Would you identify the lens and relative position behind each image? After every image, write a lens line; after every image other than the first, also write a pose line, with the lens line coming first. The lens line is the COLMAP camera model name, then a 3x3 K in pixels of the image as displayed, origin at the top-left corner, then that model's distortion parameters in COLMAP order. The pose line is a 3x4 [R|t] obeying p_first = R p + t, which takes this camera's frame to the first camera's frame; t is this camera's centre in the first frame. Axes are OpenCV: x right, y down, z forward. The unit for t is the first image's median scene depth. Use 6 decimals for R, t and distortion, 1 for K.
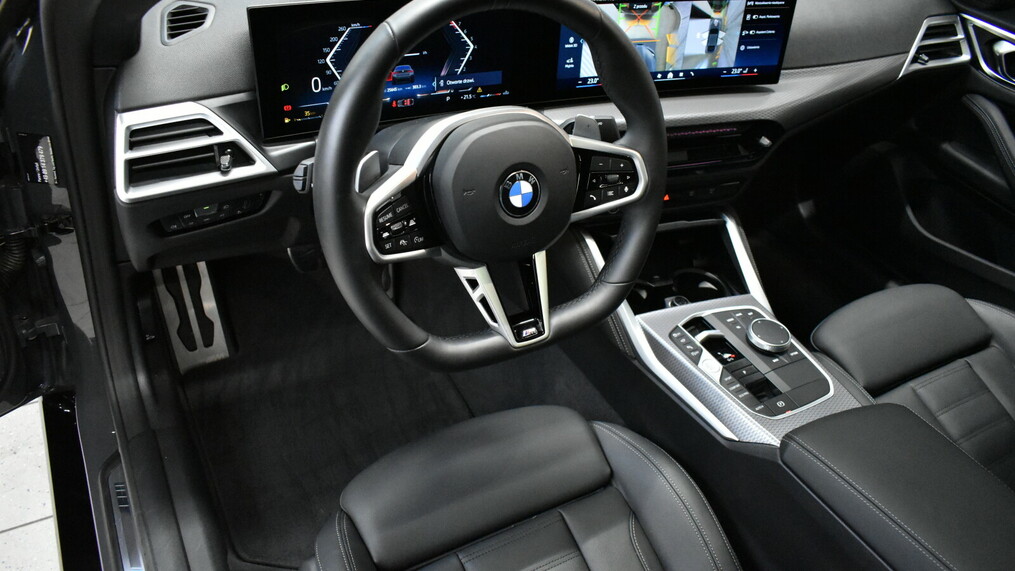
lens RADIAL K [[805.1, 0, 507.4], [0, 805.1, 285.4], [0, 0, 1]] dist [0.002183, 0.000673]
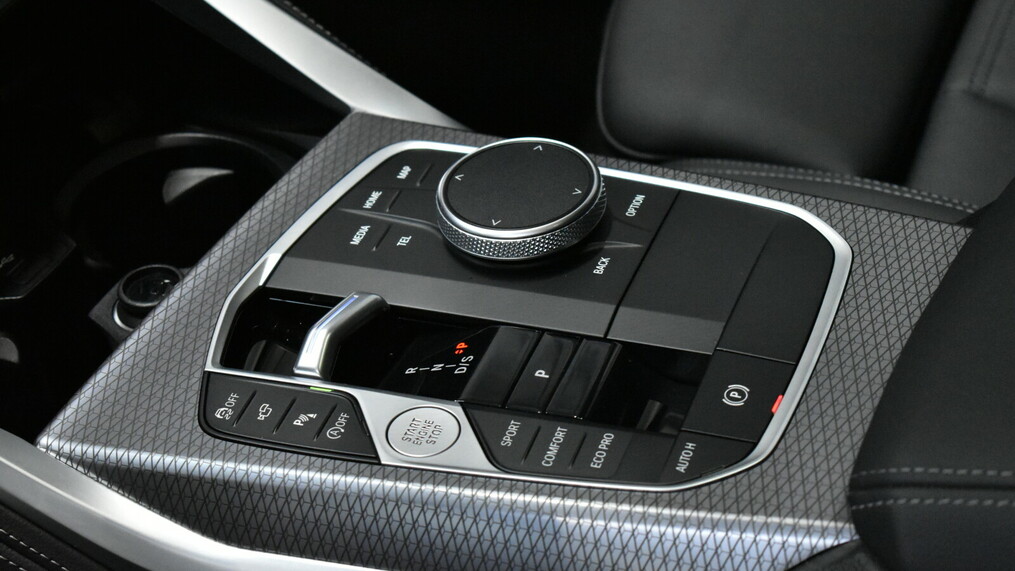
lens RADIAL K [[2446.9, 0, 507.7], [0, 2446.9, 285.9], [0, 0, 1]] dist [-0.070903, 0.000000]
pose [[0.748206, -0.550437, 0.370415, 0.024589], [0.552899, 0.825893, 0.110469, -0.002452], [-0.366730, 0.122149, 0.922274, 0.302634]]
